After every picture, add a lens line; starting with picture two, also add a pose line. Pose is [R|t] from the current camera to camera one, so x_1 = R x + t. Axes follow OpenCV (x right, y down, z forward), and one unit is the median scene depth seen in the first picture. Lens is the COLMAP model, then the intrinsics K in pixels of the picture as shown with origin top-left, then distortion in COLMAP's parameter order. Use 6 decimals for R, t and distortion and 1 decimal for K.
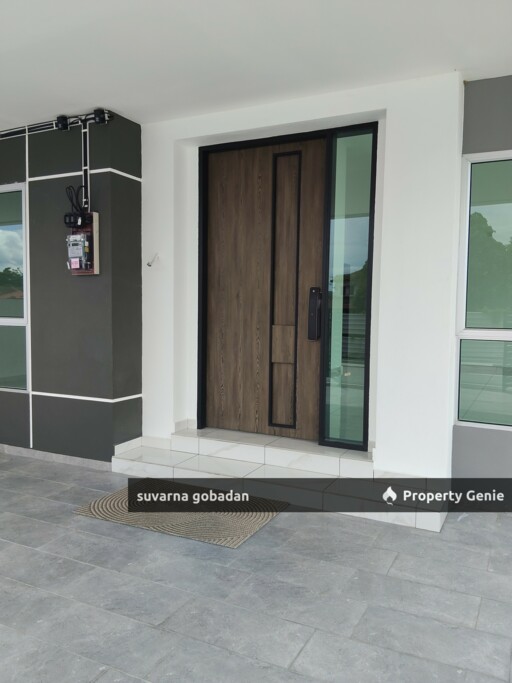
lens RADIAL K [[544.4, 0, 253.1], [0, 544.4, 342.9], [0, 0, 1]] dist [0.054687, -0.000943]
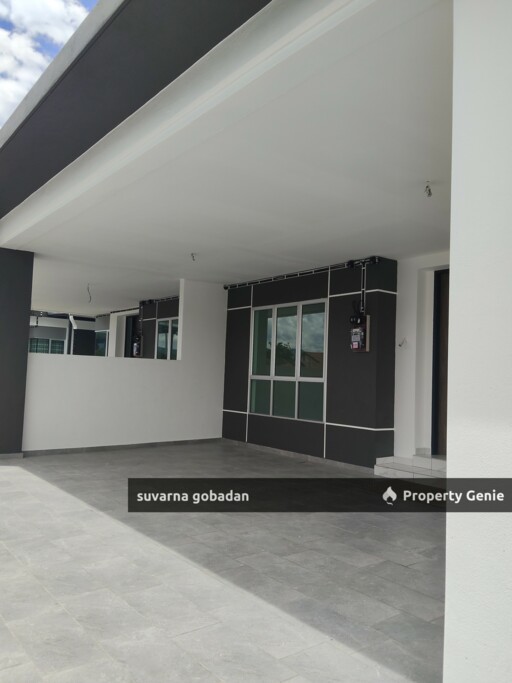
lens RADIAL K [[544.4, 0, 252.8], [0, 544.4, 340.9], [0, 0, 1]] dist [0.054687, -0.000943]
pose [[0.900275, -0.006434, -0.435273, 0.117263], [-0.051227, 0.991378, -0.120607, 0.058071], [0.432296, 0.130877, 0.892183, -0.612649]]
